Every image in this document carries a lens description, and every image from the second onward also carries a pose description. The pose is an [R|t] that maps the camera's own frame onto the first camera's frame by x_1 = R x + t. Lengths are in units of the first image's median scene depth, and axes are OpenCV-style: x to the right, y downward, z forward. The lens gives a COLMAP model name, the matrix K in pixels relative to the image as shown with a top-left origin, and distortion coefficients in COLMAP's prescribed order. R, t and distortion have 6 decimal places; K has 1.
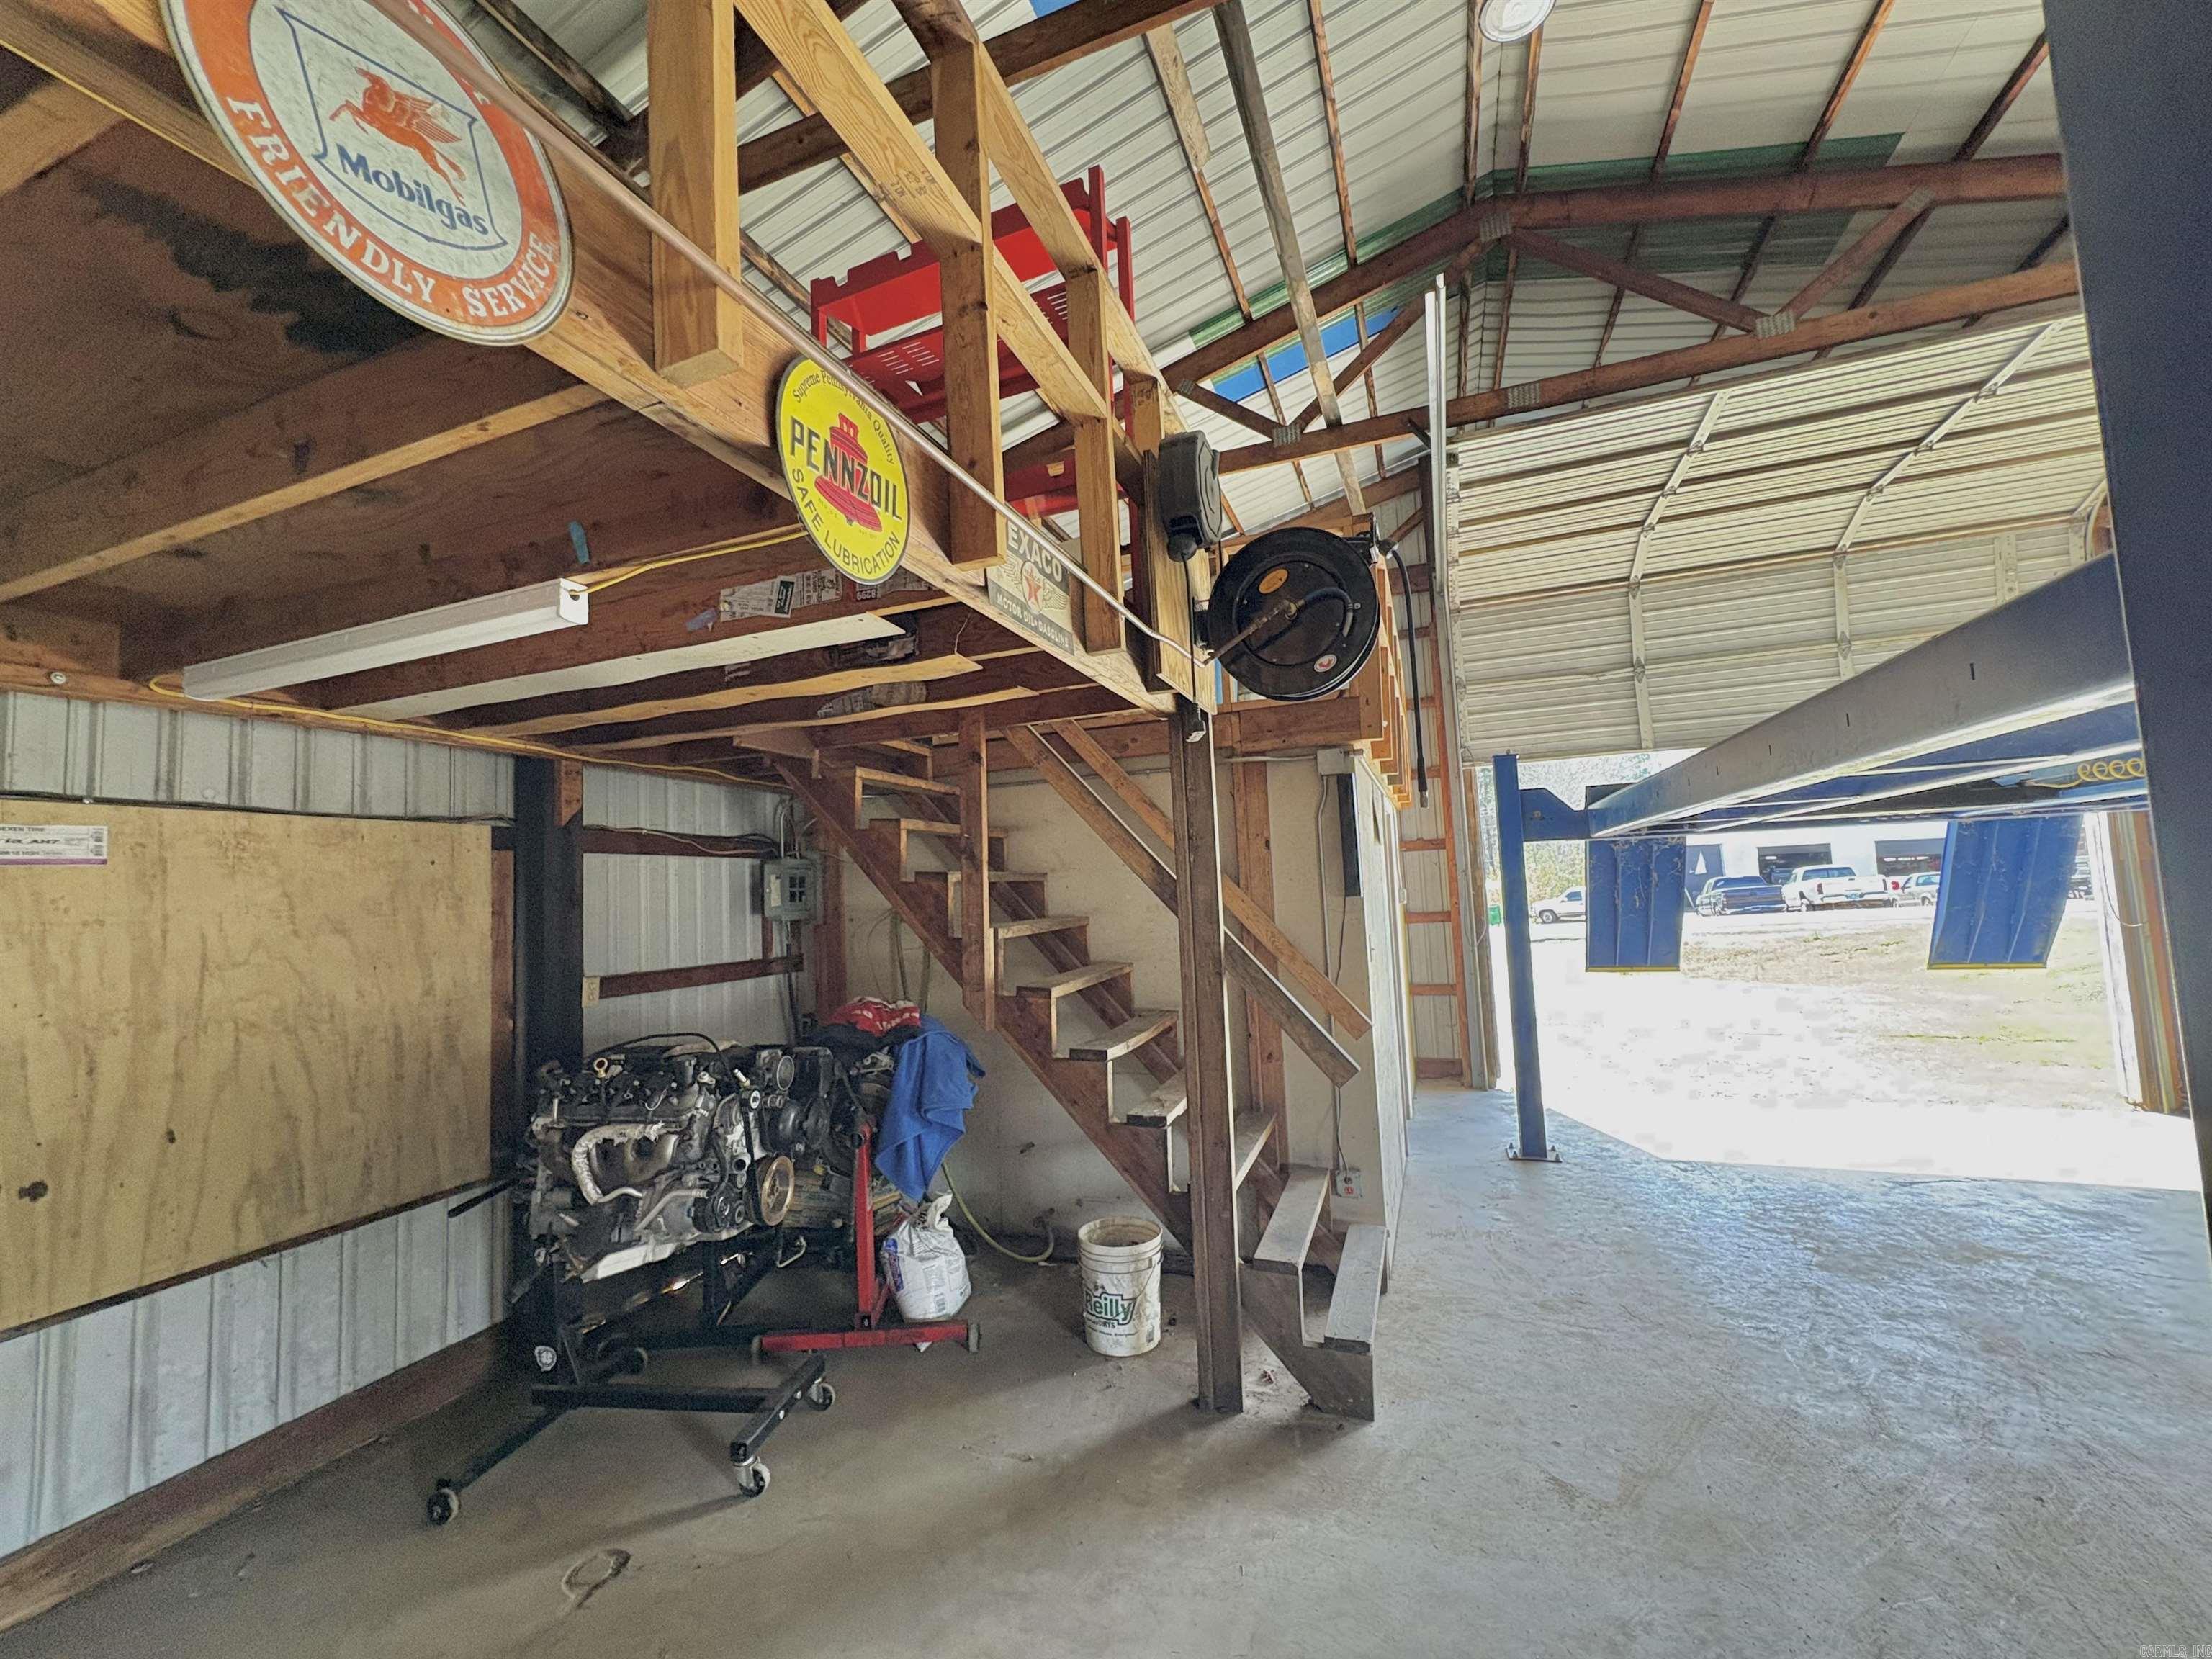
lens RADIAL K [[881.1, 0, 1108.8], [0, 881.1, 829.6], [0, 0, 1]] dist [-0.001506, 0.000704]
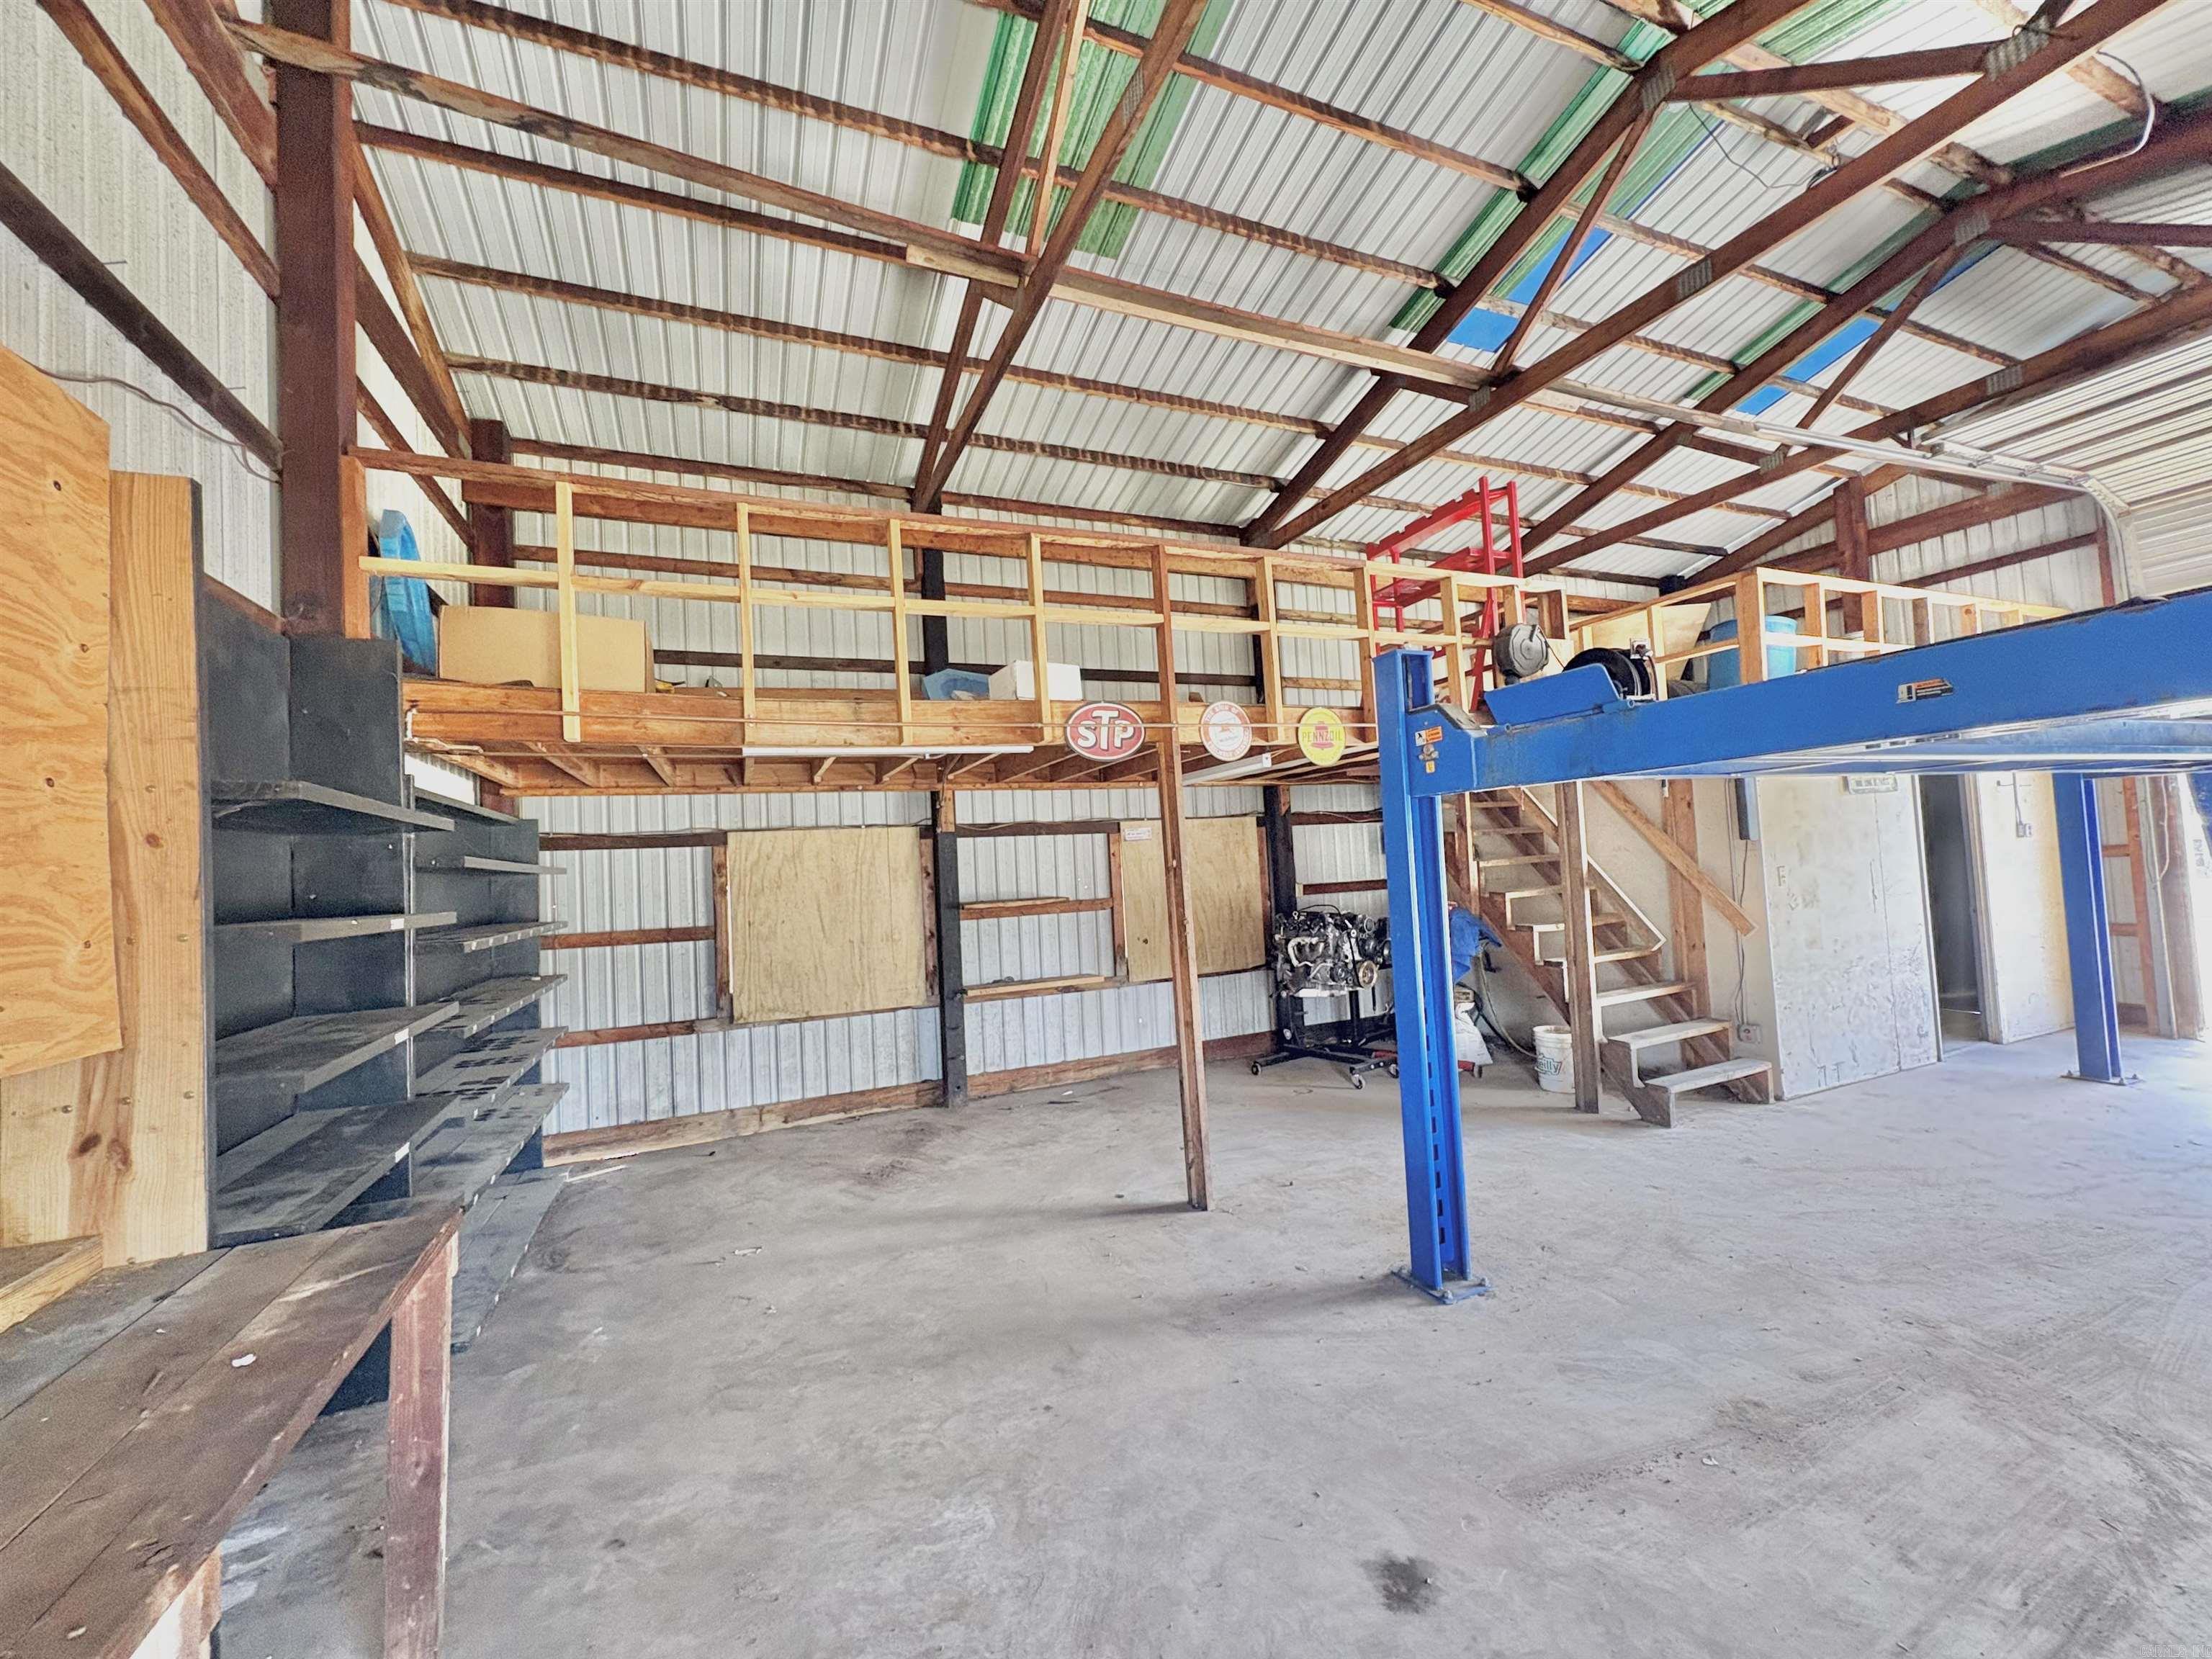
lens RADIAL K [[881.1, 0, 1104.5], [0, 881.1, 832.1], [0, 0, 1]] dist [-0.001506, 0.000704]
pose [[0.694844, -0.022495, -0.718809, 0.707779], [0.077905, 0.995983, 0.044139, -0.101516], [0.714928, -0.086669, 0.693805, -0.923618]]
